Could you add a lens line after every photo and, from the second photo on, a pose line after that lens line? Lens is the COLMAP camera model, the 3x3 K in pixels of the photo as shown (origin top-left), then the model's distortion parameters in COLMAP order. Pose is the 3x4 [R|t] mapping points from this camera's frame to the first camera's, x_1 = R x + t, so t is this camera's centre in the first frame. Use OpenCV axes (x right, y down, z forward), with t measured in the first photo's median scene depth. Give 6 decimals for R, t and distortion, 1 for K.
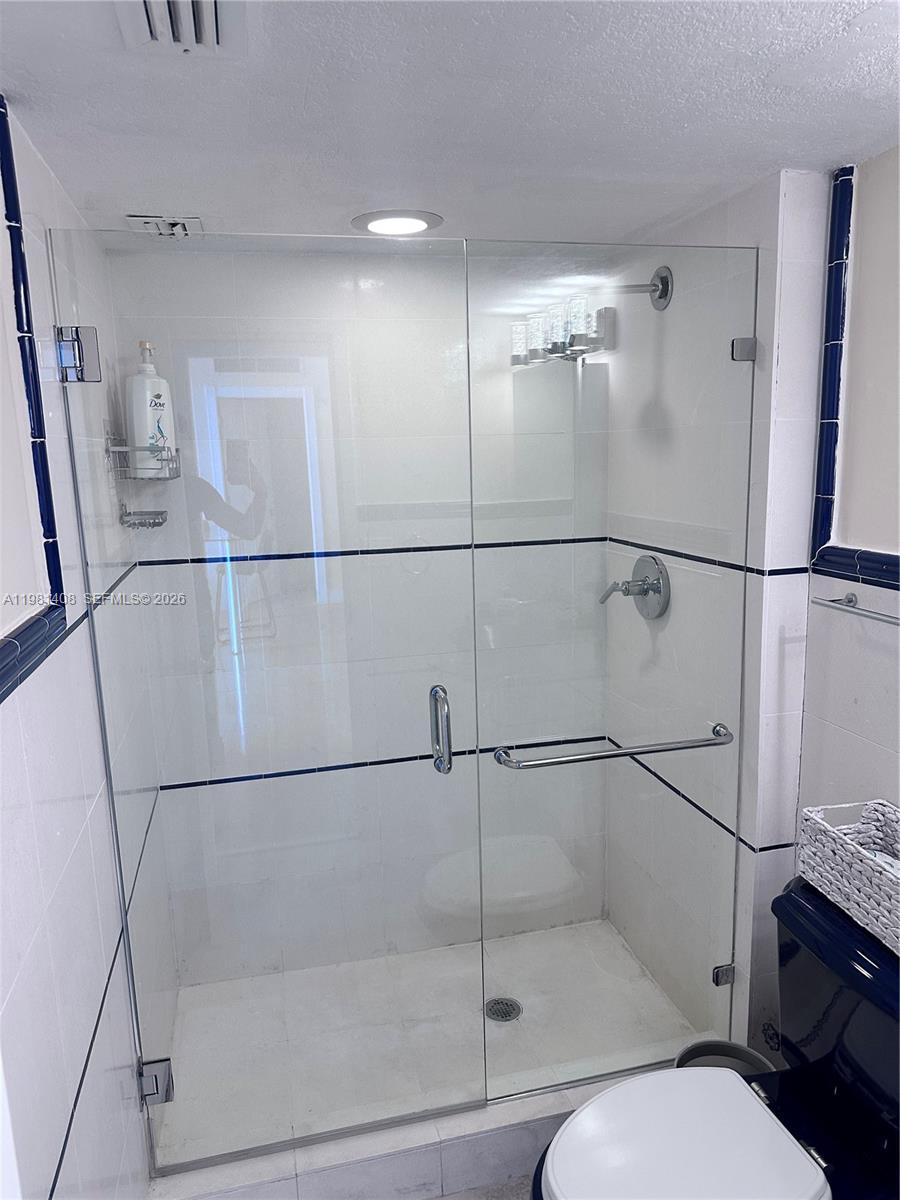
lens RADIAL K [[846.6, 0, 450.7], [0, 846.6, 607.1], [0, 0, 1]] dist [0.077782, -0.110040]
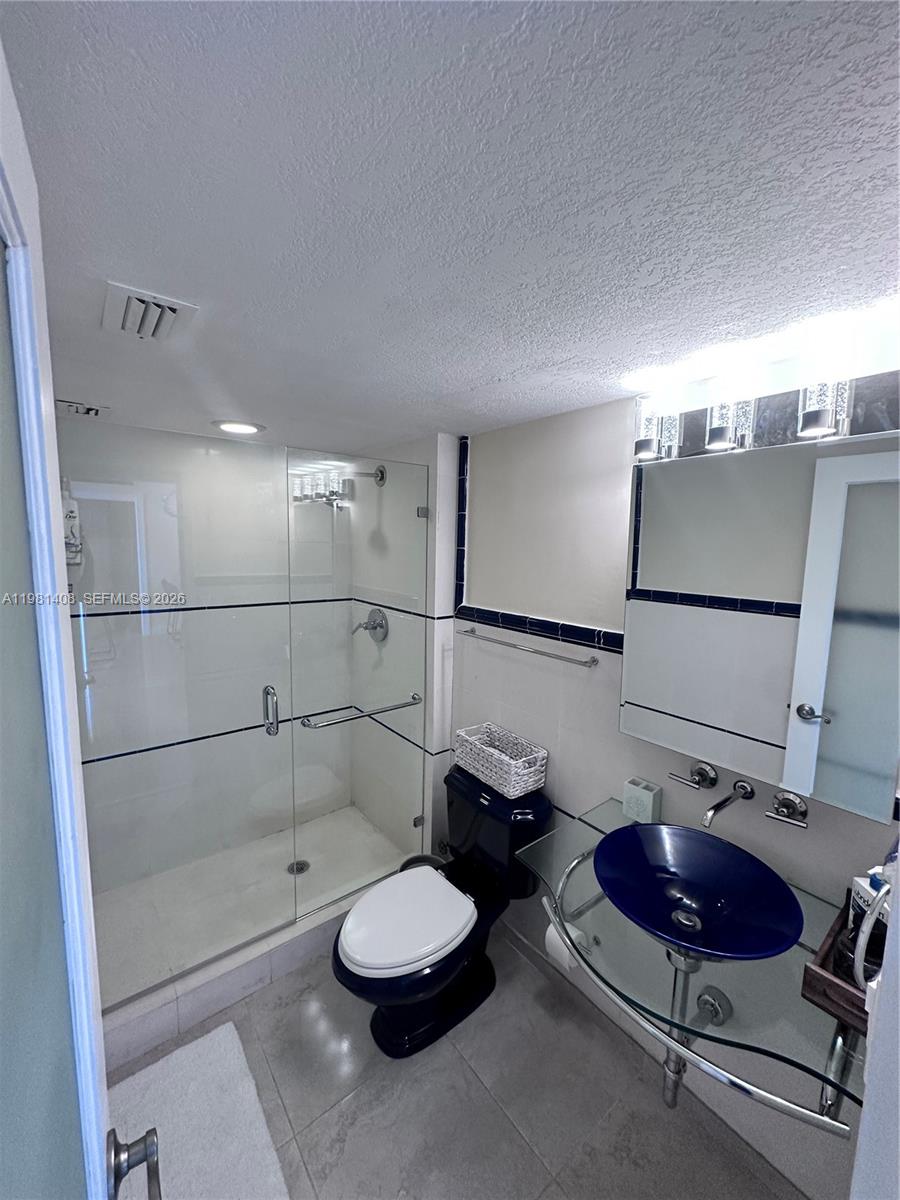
lens RADIAL K [[480.6, 0, 449.8], [0, 480.6, 596.7], [0, 0, 1]] dist [-0.000341, 0.000208]
pose [[0.910898, 0.000482, 0.412632, -0.077879], [0.027936, 0.997633, -0.062836, -0.017269], [-0.411685, 0.068765, 0.908728, -0.076798]]
